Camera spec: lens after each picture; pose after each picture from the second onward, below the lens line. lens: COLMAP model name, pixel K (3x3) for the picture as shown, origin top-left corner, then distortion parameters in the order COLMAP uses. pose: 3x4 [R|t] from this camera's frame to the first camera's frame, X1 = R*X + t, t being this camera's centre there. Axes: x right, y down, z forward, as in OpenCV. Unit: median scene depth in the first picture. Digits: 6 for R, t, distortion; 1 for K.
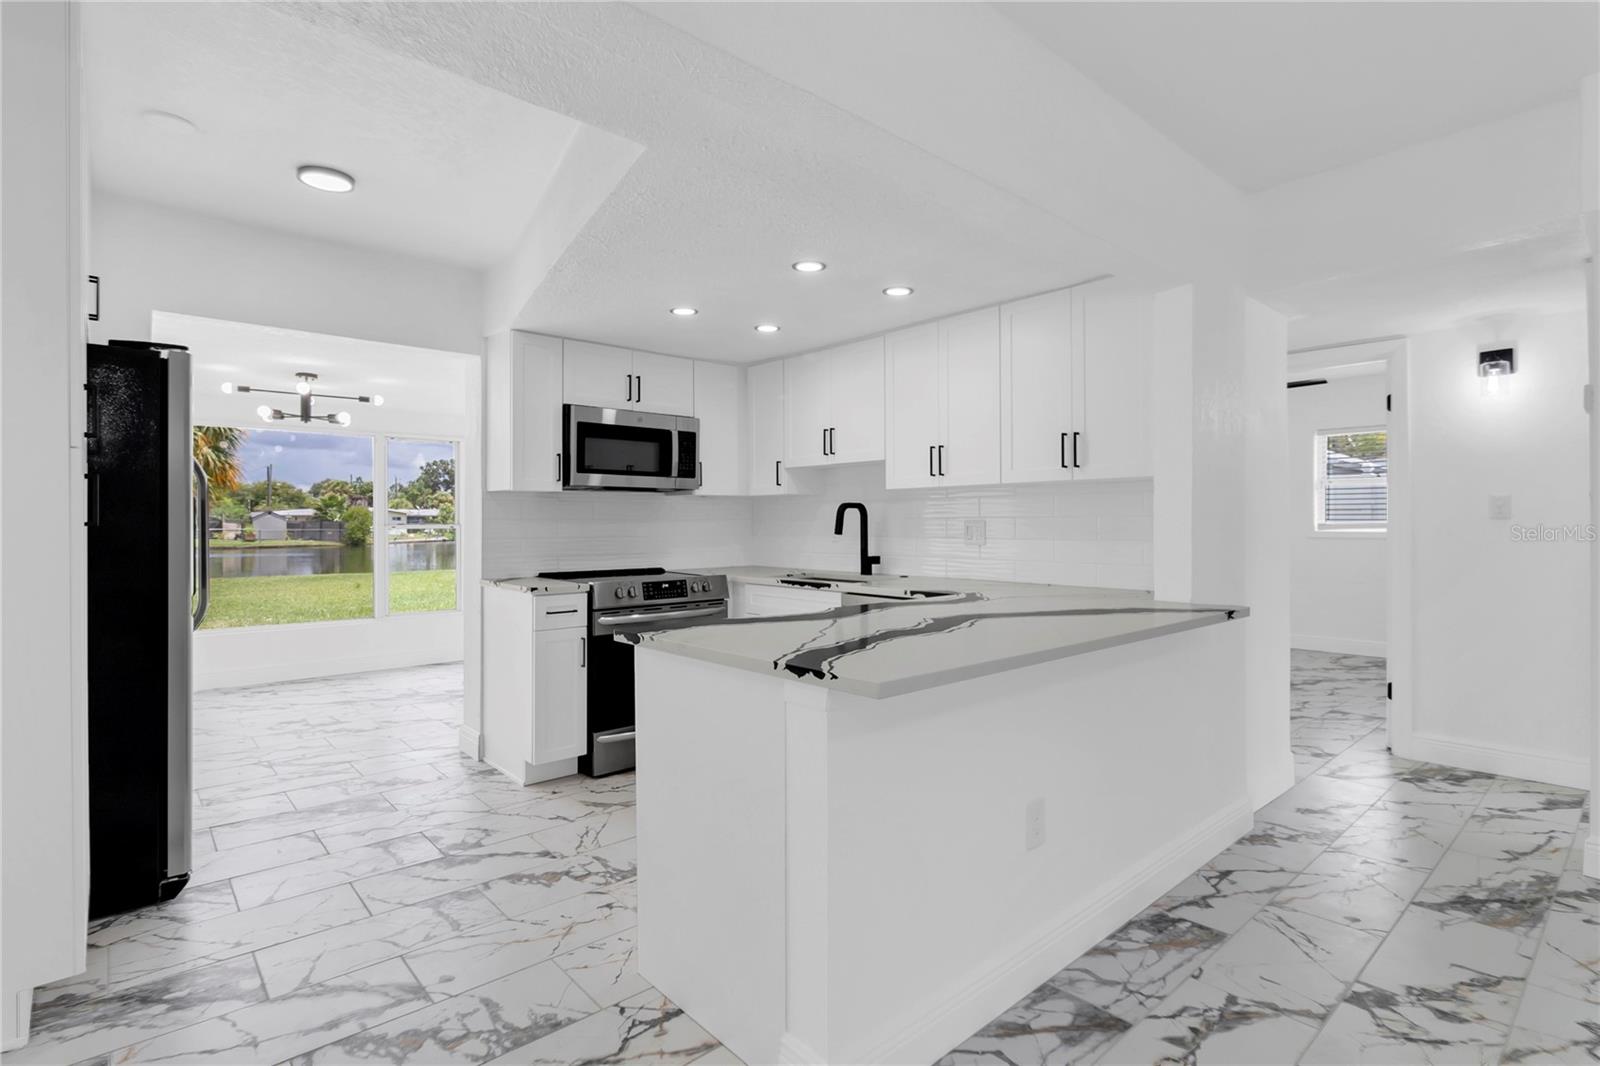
lens RADIAL K [[780.4, 0, 816.1], [0, 780.4, 523.2], [0, 0, 1]] dist [0.001185, -0.004051]
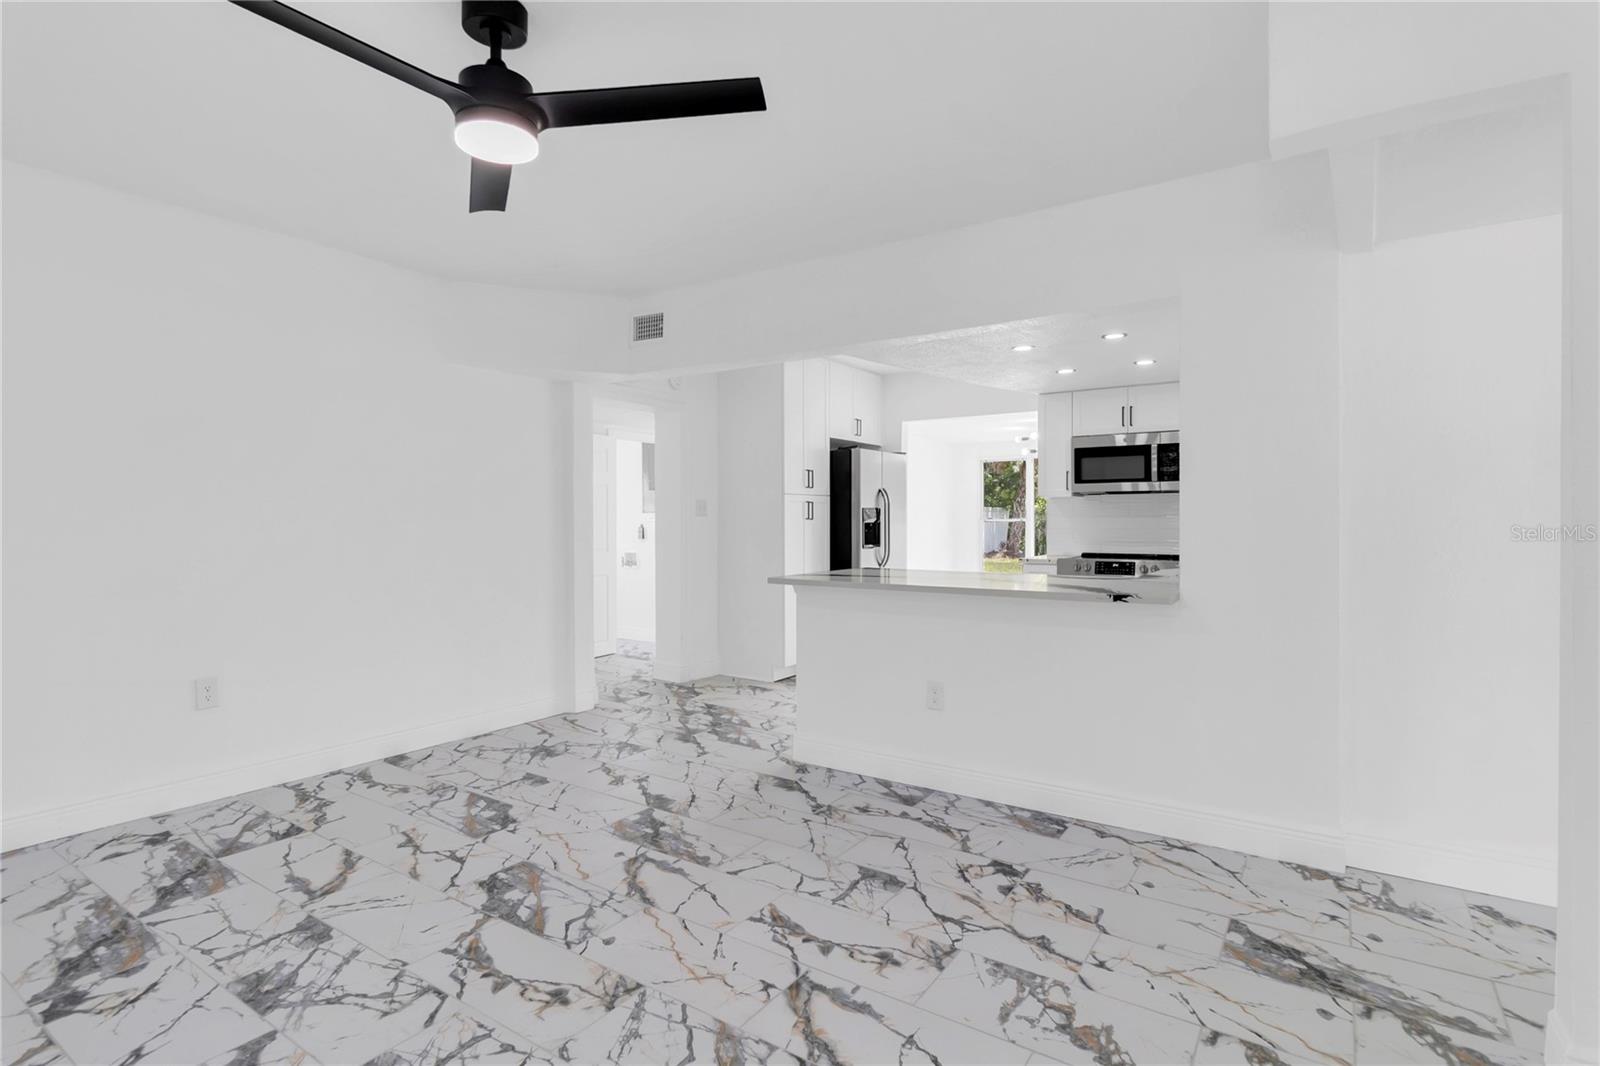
lens RADIAL K [[780.4, 0, 816.0], [0, 780.4, 531.2], [0, 0, 1]] dist [0.001185, -0.004051]
pose [[0.252779, 0.016710, -0.967380, 0.990306], [0.001064, 0.999845, 0.017549, -0.002367], [0.967523, -0.005465, 0.252722, 0.171578]]
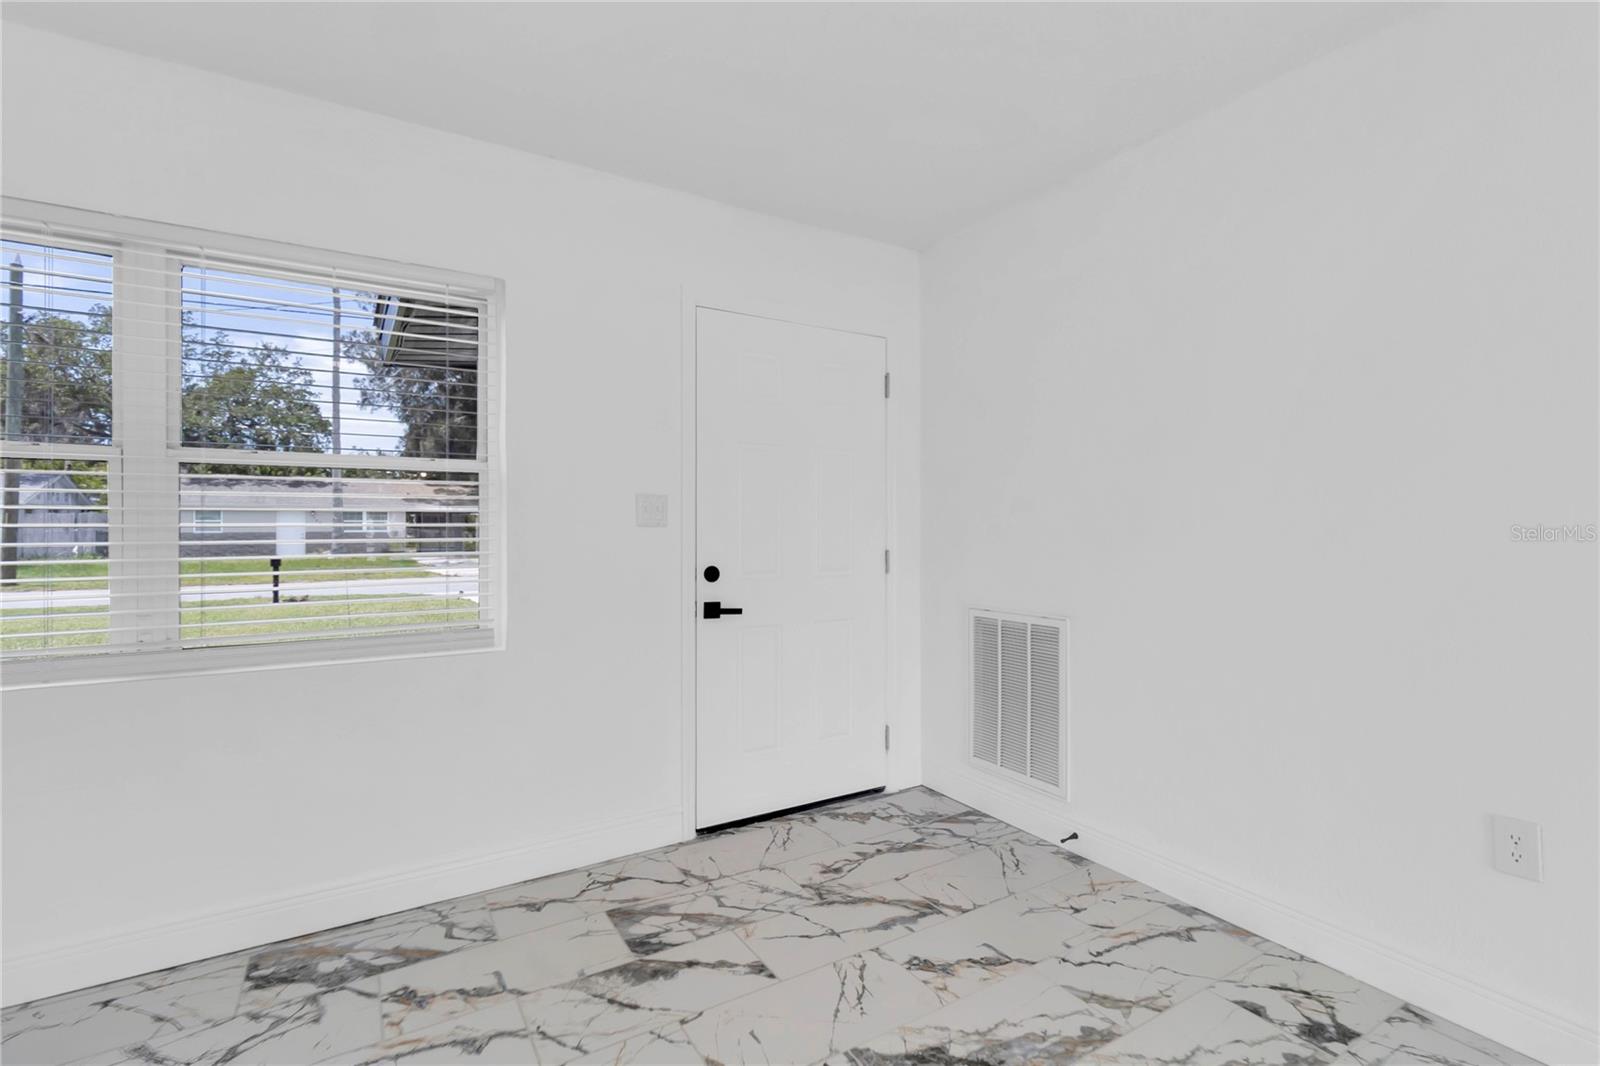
lens RADIAL K [[739.4, 0, 815.4], [0, 739.4, 530.5], [0, 0, 1]] dist [0.002242, -0.000313]
pose [[-0.985365, 0.004845, 0.170387, 0.332070], [0.004891, 0.999988, -0.000149, -0.000512], [-0.170385, 0.000687, -0.985377, 0.244113]]
